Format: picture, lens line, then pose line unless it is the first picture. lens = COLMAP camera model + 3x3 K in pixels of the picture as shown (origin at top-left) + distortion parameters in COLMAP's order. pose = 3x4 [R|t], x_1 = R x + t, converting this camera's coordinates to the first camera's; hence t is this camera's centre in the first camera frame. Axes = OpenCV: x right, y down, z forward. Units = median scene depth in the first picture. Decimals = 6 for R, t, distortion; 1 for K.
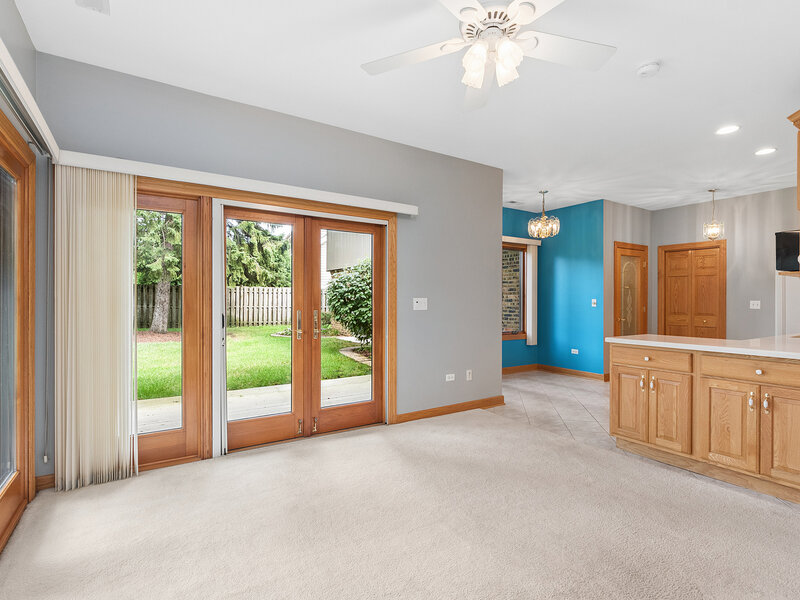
lens RADIAL K [[402.9, 0, 398.6], [0, 402.9, 303.5], [0, 0, 1]] dist [0.001271, -0.000020]
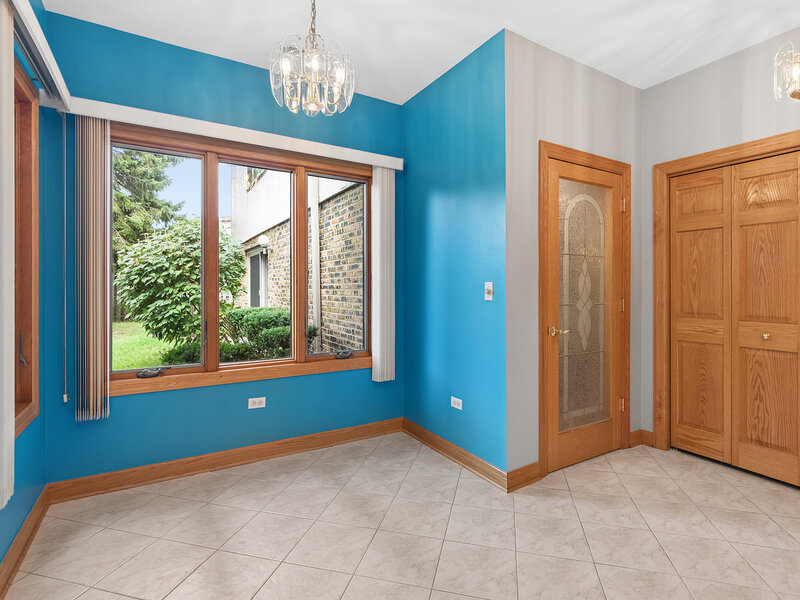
lens RADIAL K [[409.7, 0, 399.1], [0, 409.7, 288.8], [0, 0, 1]] dist [-0.000214, -0.000308]
pose [[0.999477, -0.001769, -0.032294, 0.386896], [0.001543, 0.999974, -0.007024, -0.001040], [0.032306, 0.006970, 0.999454, 0.552075]]
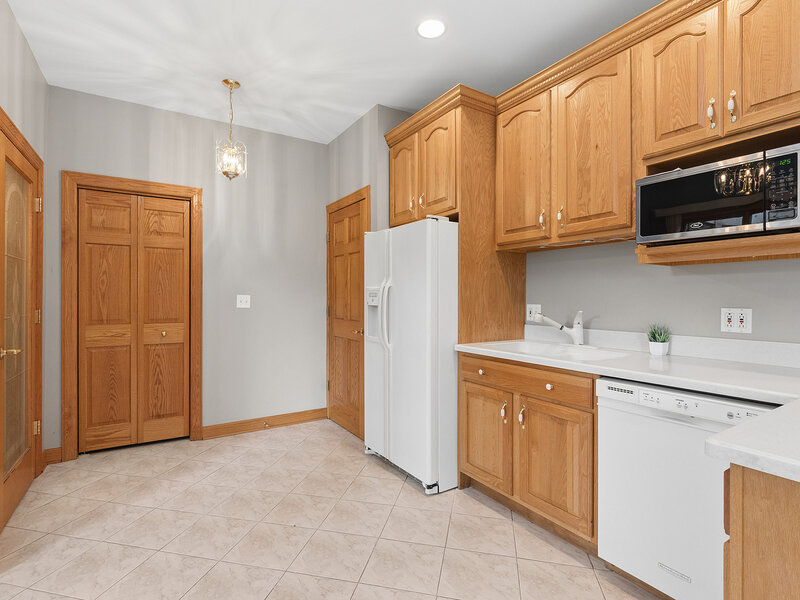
lens RADIAL K [[404.9, 0, 400.0], [0, 404.9, 300.0], [0, 0, 1]] dist [-0.000103, -0.000253]
pose [[0.004701, -0.008112, 0.999956, 0.213390], [0.009893, 0.999919, 0.008065, -0.001524], [-0.999940, 0.009854, 0.004780, 0.655889]]
